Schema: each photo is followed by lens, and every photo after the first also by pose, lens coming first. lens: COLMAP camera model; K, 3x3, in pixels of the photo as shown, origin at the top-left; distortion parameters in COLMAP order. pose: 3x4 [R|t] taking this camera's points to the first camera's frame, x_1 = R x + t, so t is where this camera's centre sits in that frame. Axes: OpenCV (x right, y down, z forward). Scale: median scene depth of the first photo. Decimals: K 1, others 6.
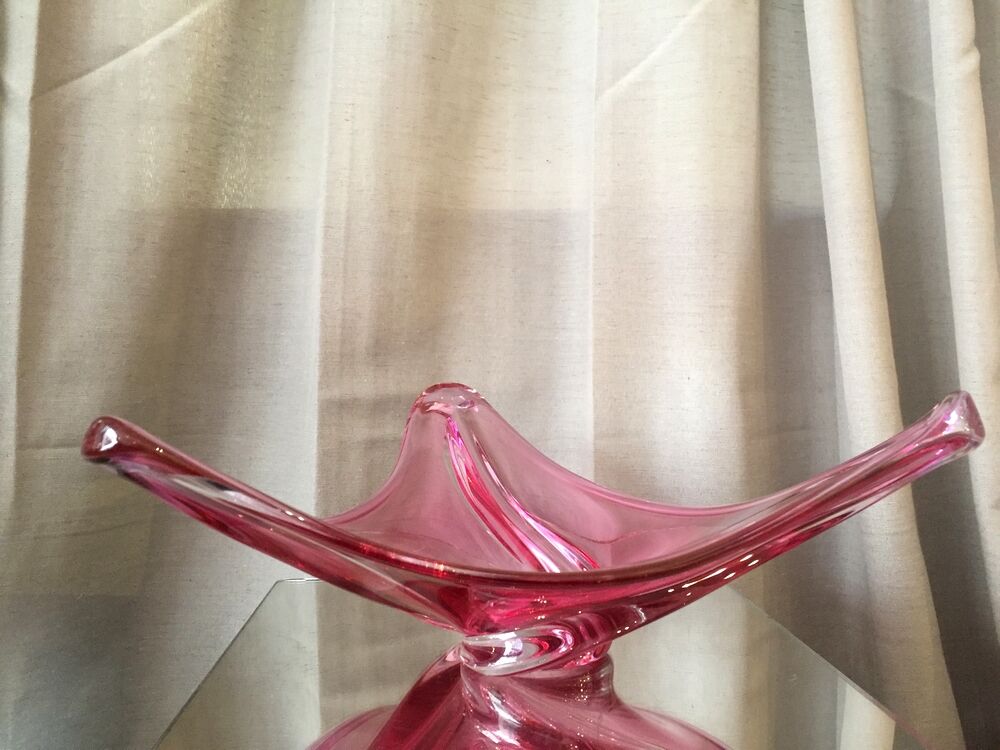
lens RADIAL K [[864.7, 0, 500.0], [0, 864.7, 375.0], [0, 0, 1]] dist [0.085895, -0.136680]
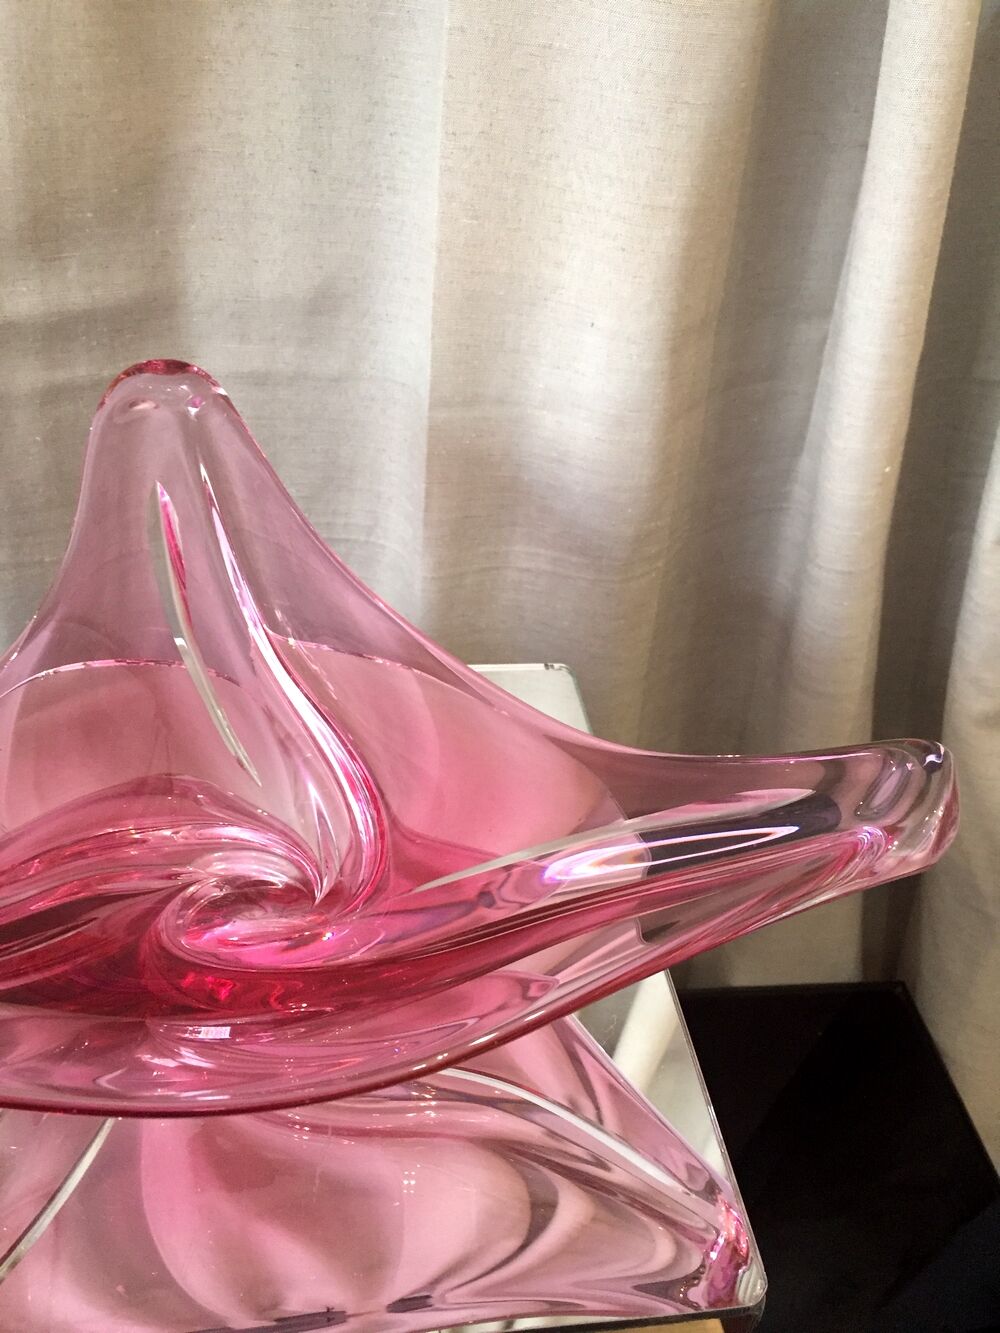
lens RADIAL K [[1152.7, 0, 495.8], [0, 1152.7, 666.3], [0, 0, 1]] dist [0.085895, -0.136680]
pose [[0.993315, 0.023484, 0.113022, 0.067077], [-0.084417, 0.815575, 0.572461, -0.251809], [-0.078734, -0.578175, 0.812105, 0.222820]]
